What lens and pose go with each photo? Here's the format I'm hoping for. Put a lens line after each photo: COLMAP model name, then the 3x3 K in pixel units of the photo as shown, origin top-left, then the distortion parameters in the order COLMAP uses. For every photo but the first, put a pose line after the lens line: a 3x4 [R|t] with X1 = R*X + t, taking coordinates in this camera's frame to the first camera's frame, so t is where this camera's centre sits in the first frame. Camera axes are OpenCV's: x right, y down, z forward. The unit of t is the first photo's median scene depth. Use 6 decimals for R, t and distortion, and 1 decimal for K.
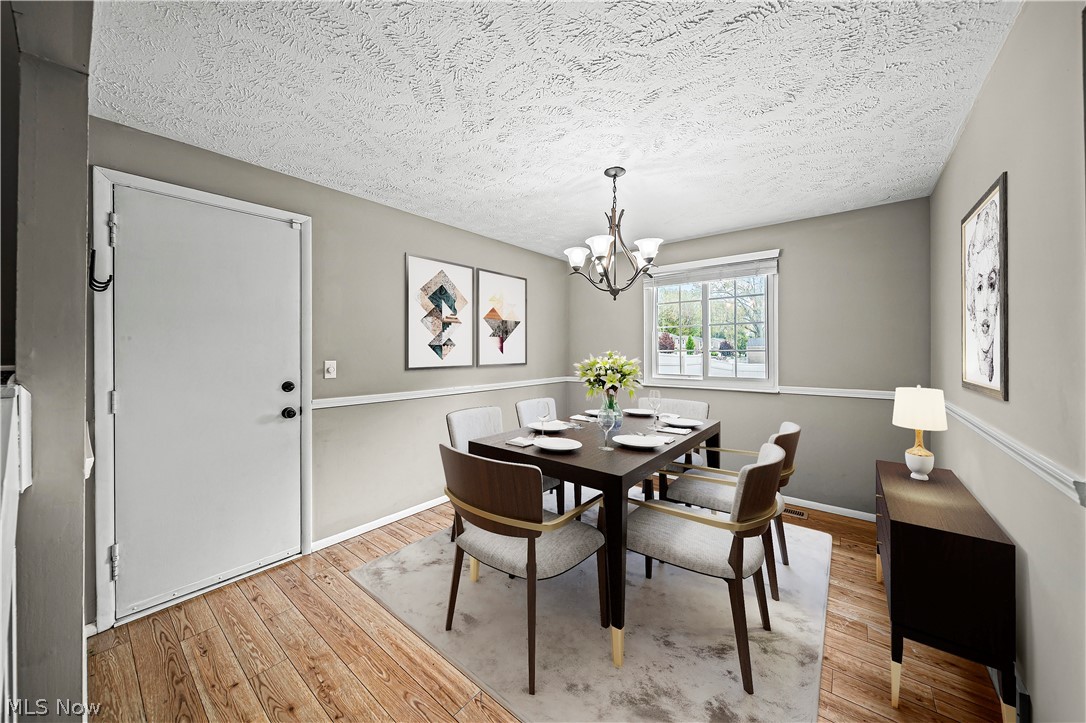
lens RADIAL K [[378.9, 0, 545.5], [0, 378.9, 347.8], [0, 0, 1]] dist [-0.000263, -0.000022]
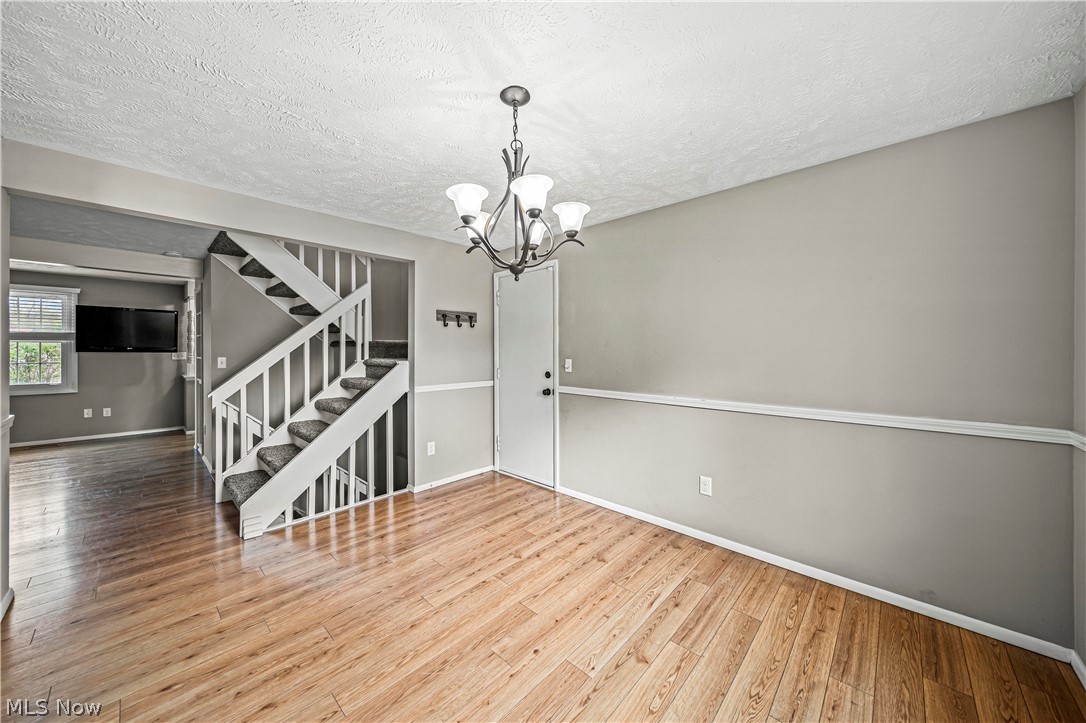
lens RADIAL K [[382.3, 0, 539.6], [0, 382.3, 350.8], [0, 0, 1]] dist [-0.001406, -0.000231]
pose [[-0.075386, 0.000578, -0.997154, 0.852538], [-0.001017, 0.999999, 0.000657, 0.004088], [0.997154, 0.001064, -0.075385, 1.061777]]
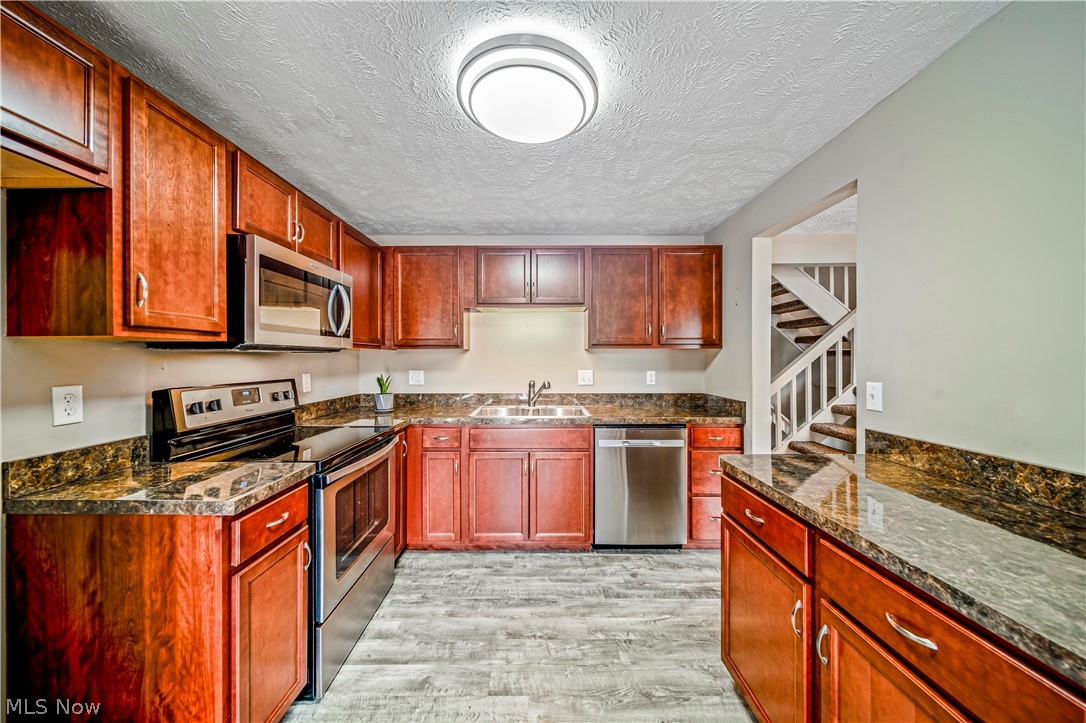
lens RADIAL K [[380.4, 0, 546.3], [0, 380.4, 358.3], [0, 0, 1]] dist [-0.000138, -0.000181]
pose [[-0.772034, 0.006282, -0.635551, 1.463523], [0.005400, 0.999980, 0.003325, -0.013903], [0.635559, -0.000864, -0.772052, 0.526179]]
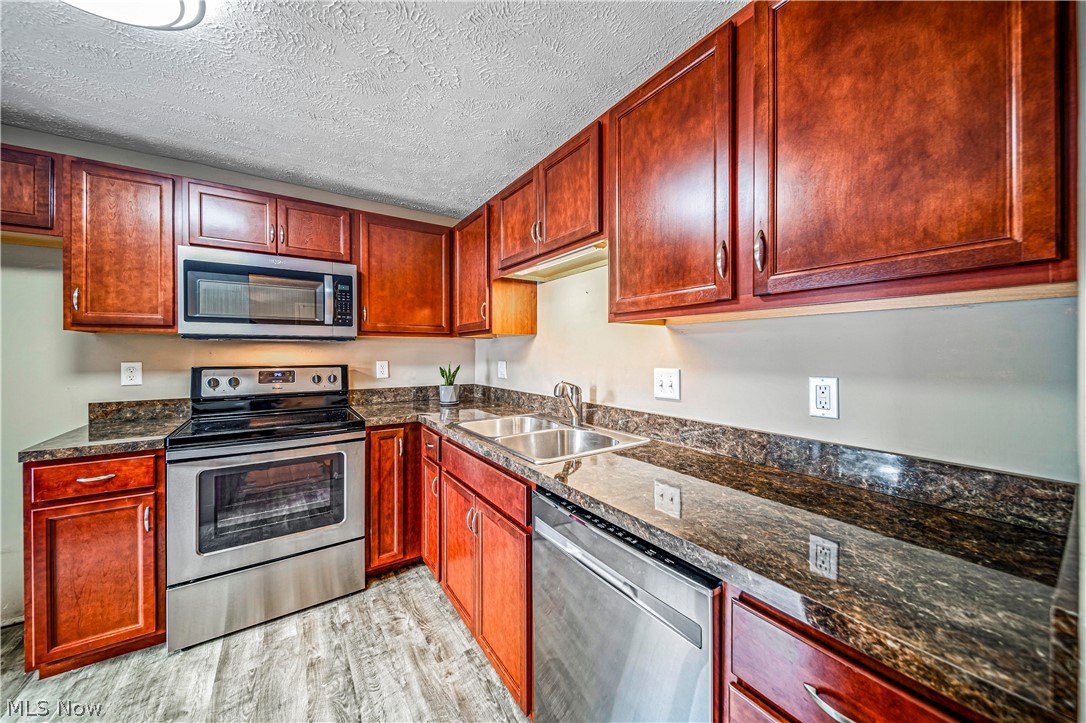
lens RADIAL K [[383.1, 0, 546.5], [0, 383.1, 352.9], [0, 0, 1]] dist [-0.000020, -0.000159]
pose [[-0.956186, 0.005071, 0.292717, 0.518323], [0.005429, 0.999985, 0.000411, 0.004931], [-0.292711, 0.001983, -0.956199, 0.272723]]
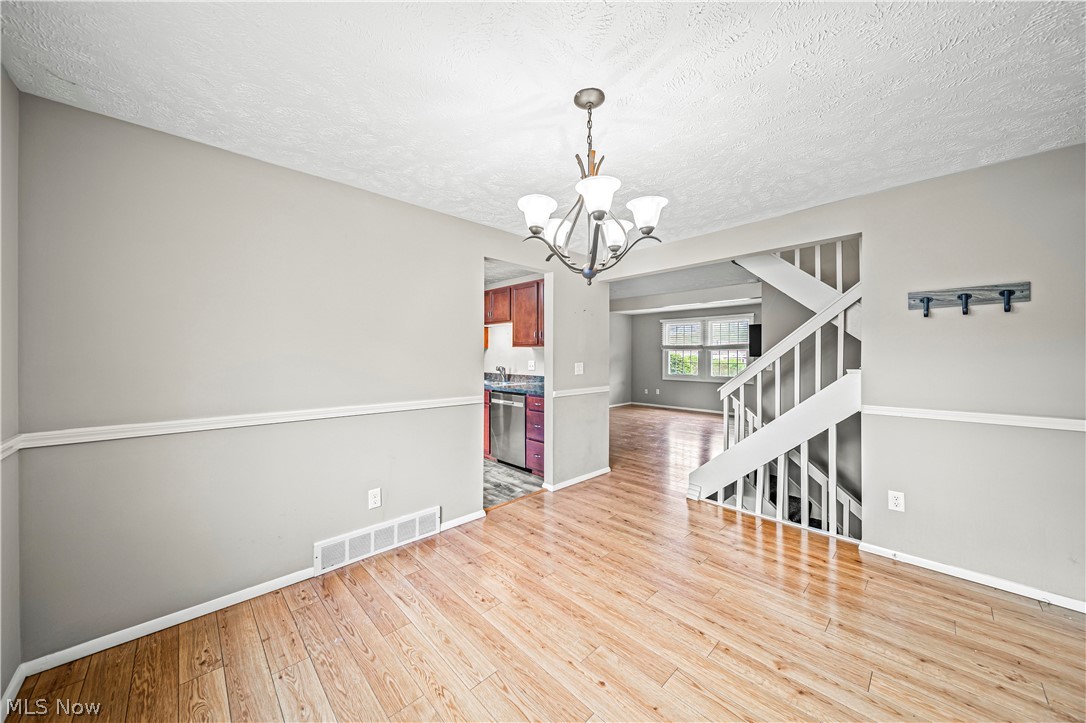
lens RADIAL K [[380.4, 0, 546.3], [0, 380.4, 358.3], [0, 0, 1]] dist [-0.000138, -0.000181]
pose [[-0.991769, 0.000677, 0.128040, 0.167029], [0.001813, 0.999960, 0.008755, 0.001600], [-0.128029, 0.008915, -0.991730, 1.645141]]
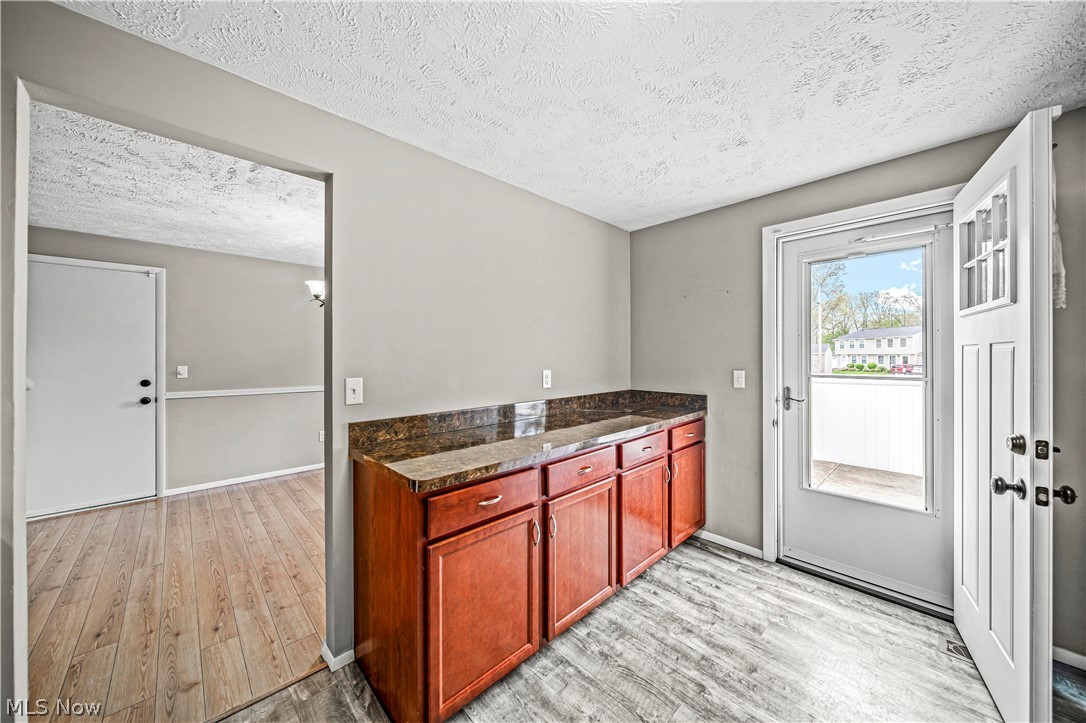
lens RADIAL K [[376.0, 0, 543.3], [0, 376.0, 356.4], [0, 0, 1]] dist [0.000774, -0.000048]
pose [[0.992240, 0.003449, -0.124289, 1.042476], [-0.003442, 0.999994, 0.000269, -0.008856], [0.124289, 0.000161, 0.992246, -0.272694]]
